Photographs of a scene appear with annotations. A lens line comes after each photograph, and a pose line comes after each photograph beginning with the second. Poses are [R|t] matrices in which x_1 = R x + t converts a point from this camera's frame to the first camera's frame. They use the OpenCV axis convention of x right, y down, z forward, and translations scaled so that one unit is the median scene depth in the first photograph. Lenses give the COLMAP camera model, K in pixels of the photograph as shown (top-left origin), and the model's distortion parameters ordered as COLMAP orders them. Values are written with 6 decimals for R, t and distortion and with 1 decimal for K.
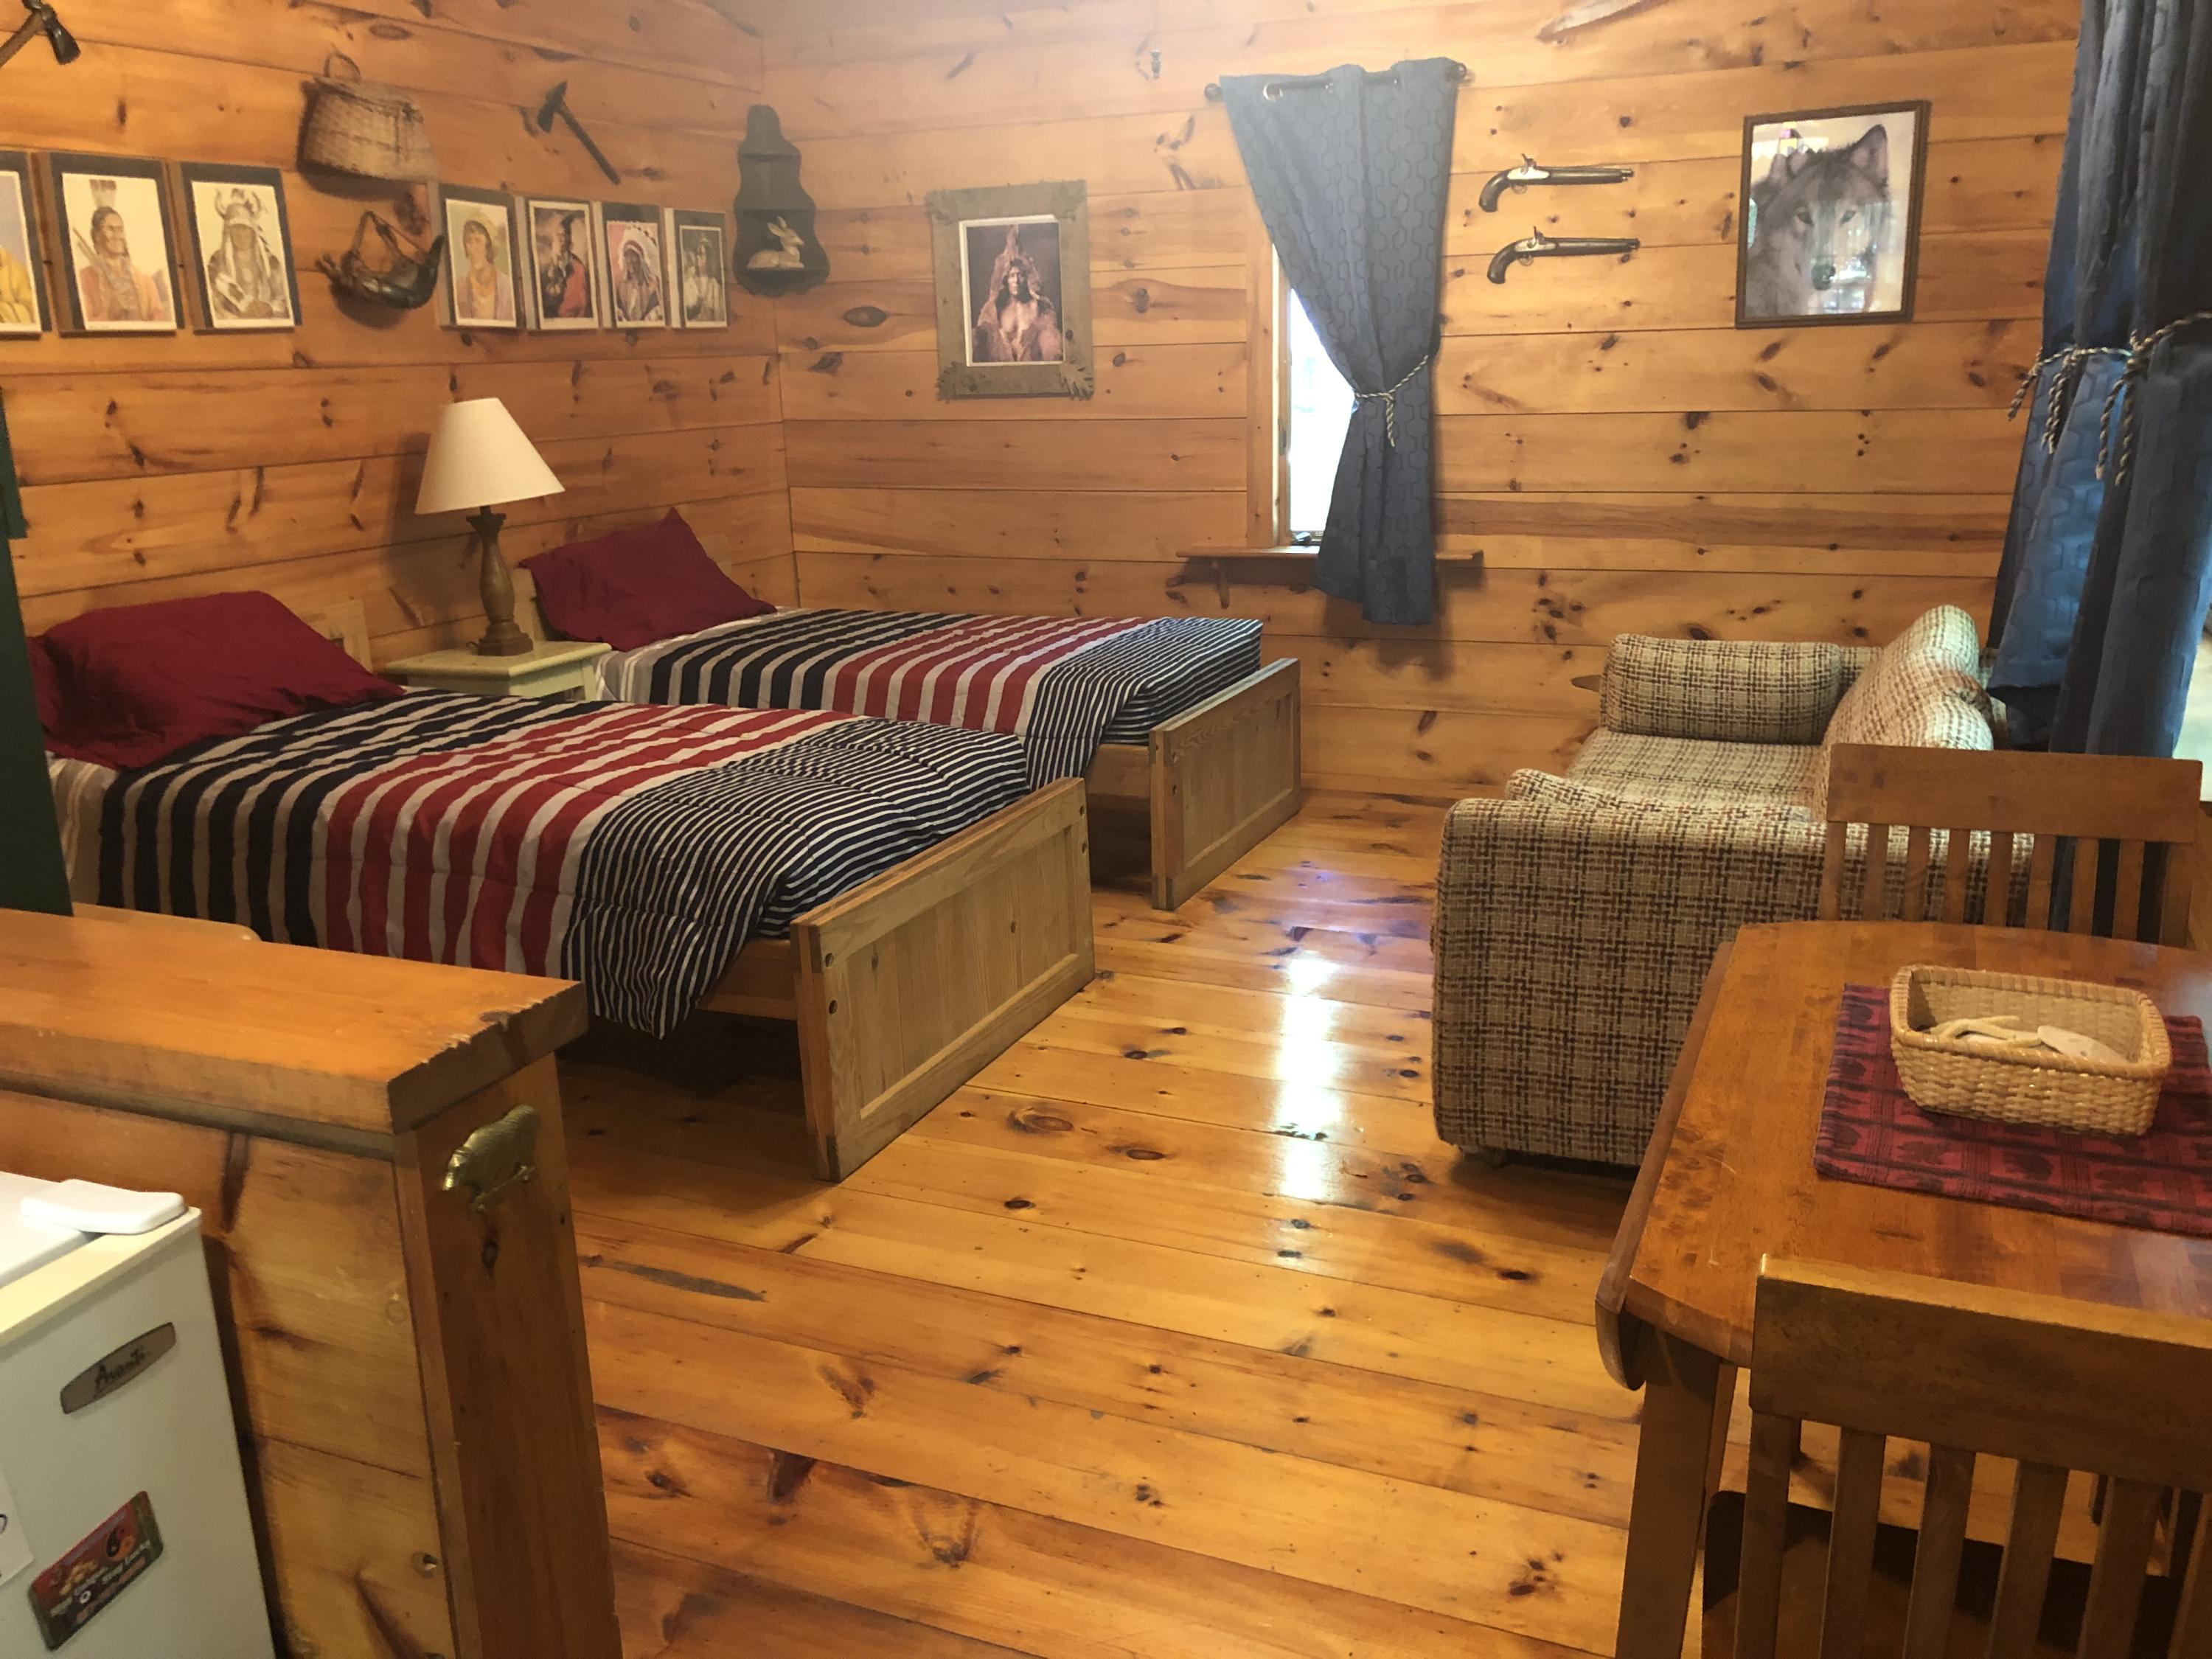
lens RADIAL K [[1783.0, 0, 1106.0], [0, 1783.0, 829.5], [0, 0, 1]] dist [-0.210415, 0.148573]
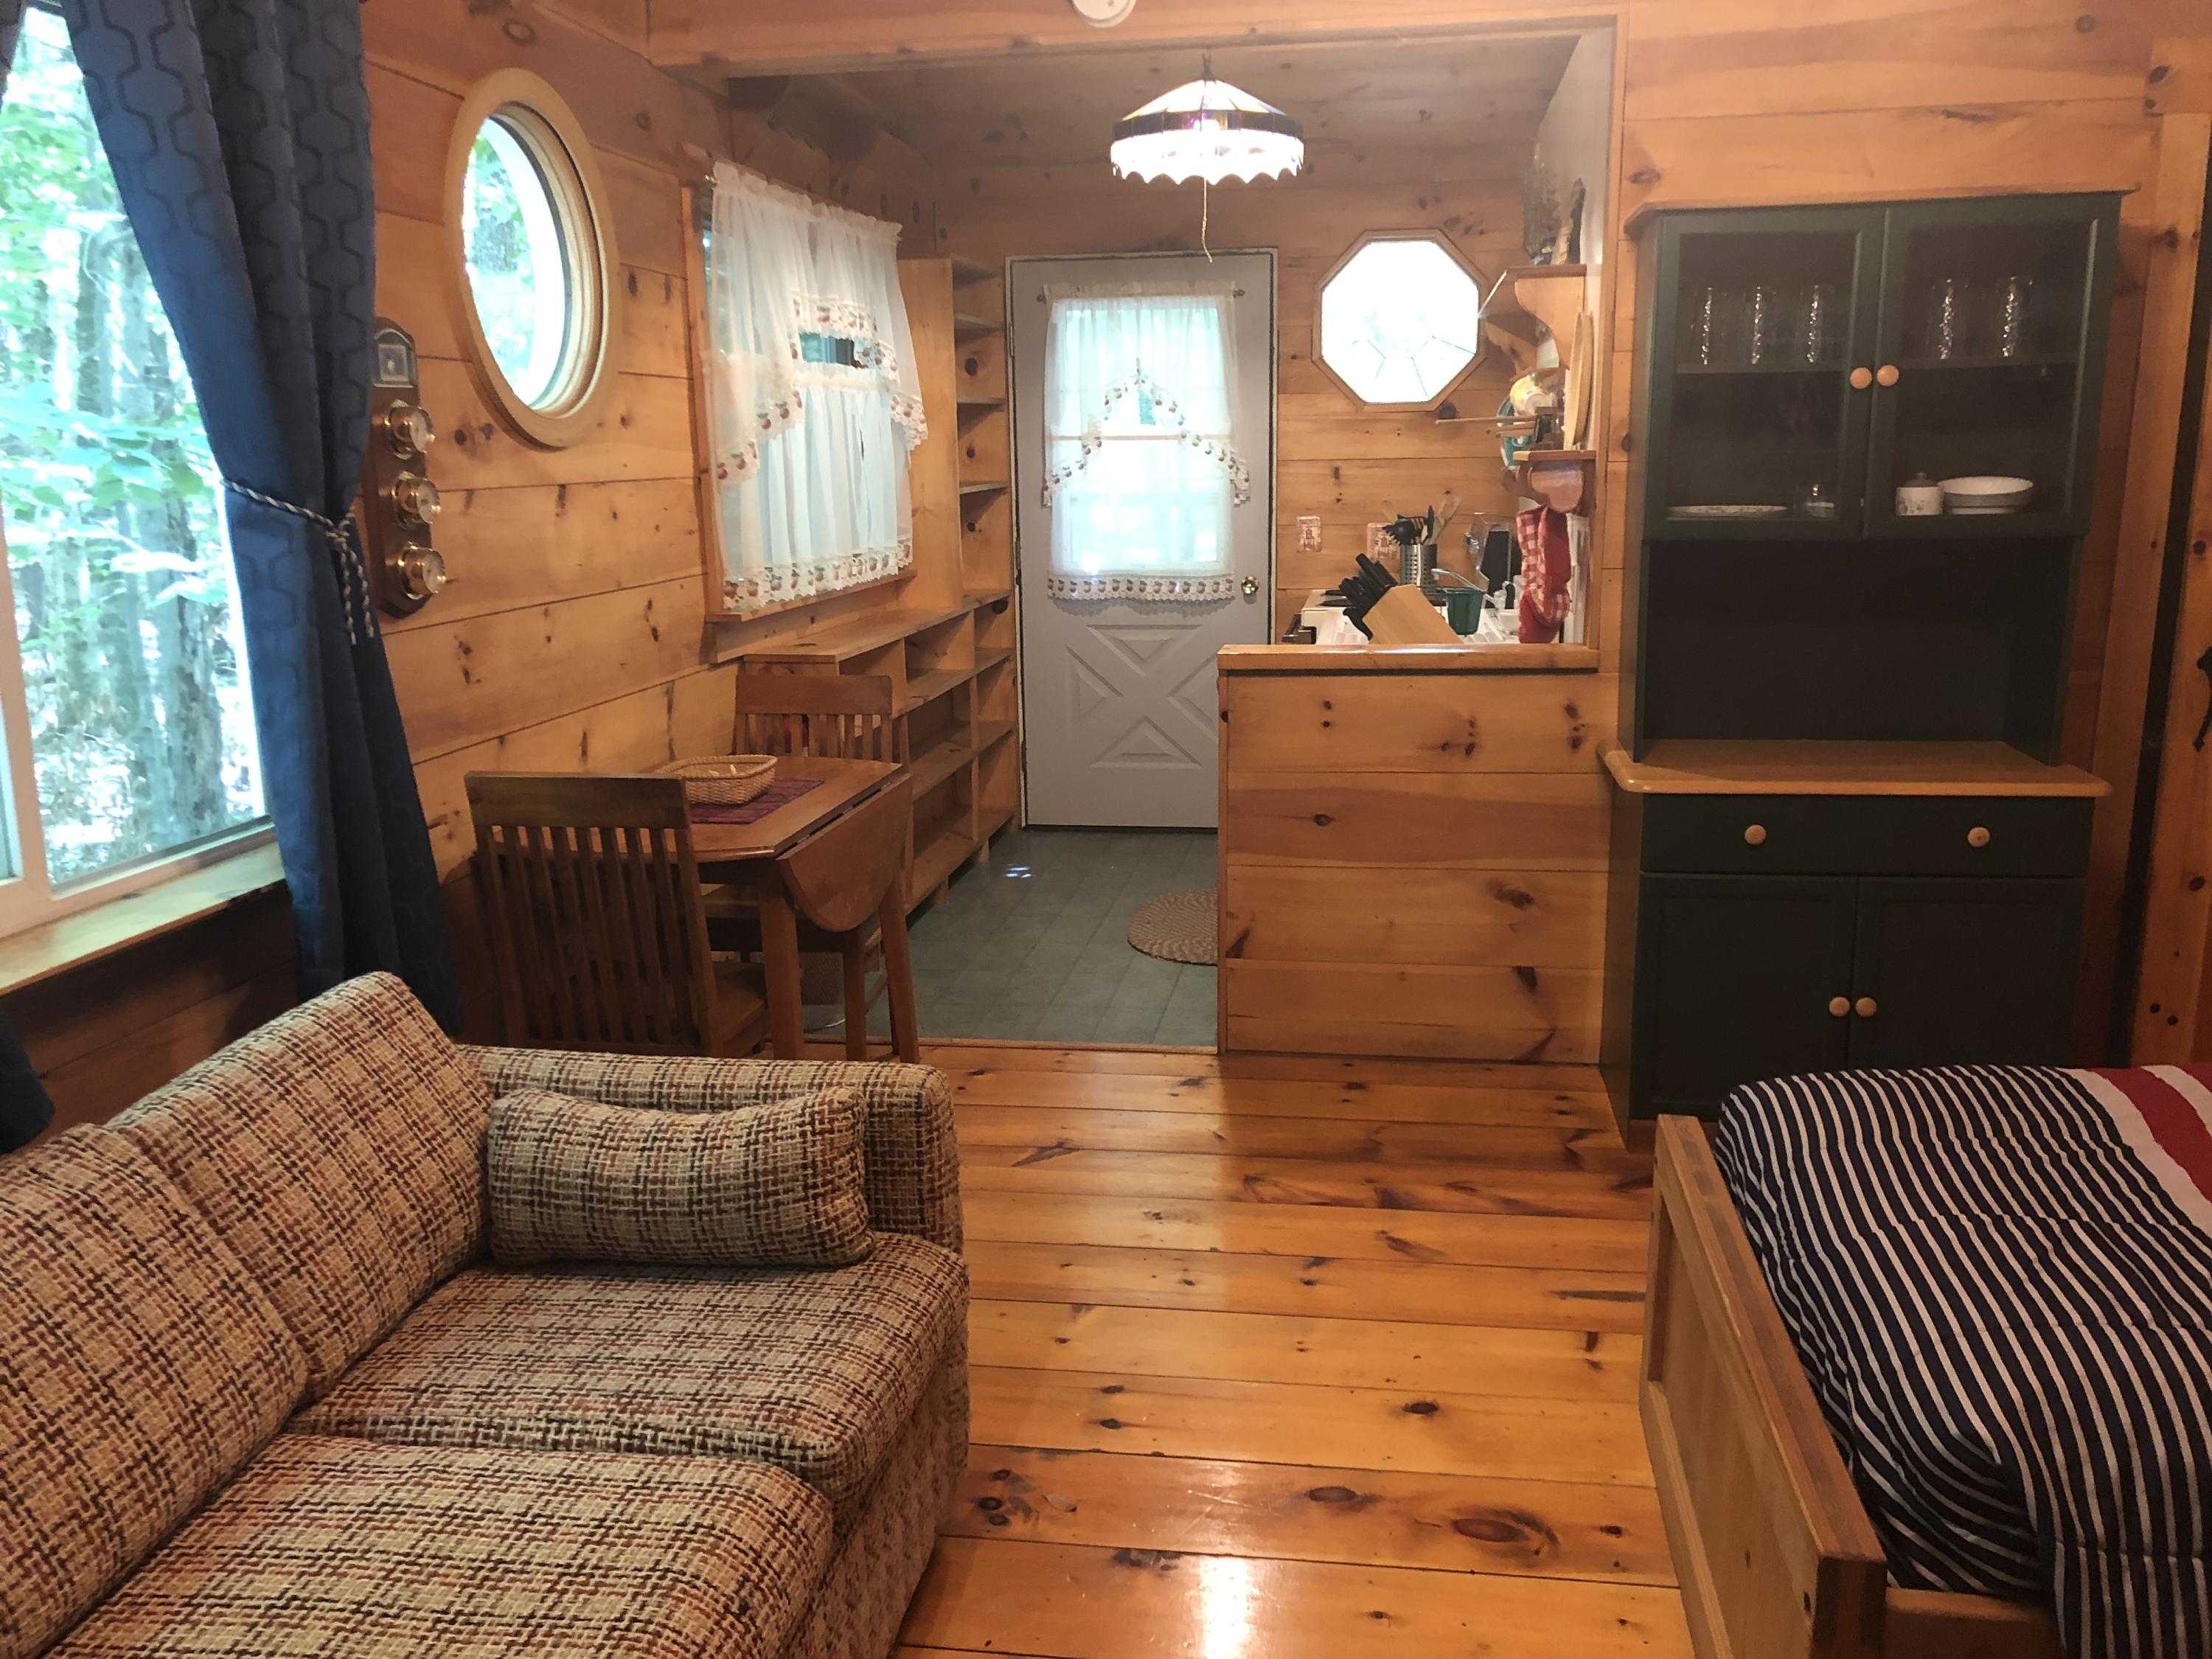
lens RADIAL K [[1782.7, 0, 1106.0], [0, 1782.7, 829.5], [0, 0, 1]] dist [0.148552, -0.327795]
pose [[-0.969840, 0.099350, -0.222574, 0.086778], [-0.011582, 0.893342, 0.449228, -0.142908], [0.243466, 0.438257, -0.865248, 0.496248]]
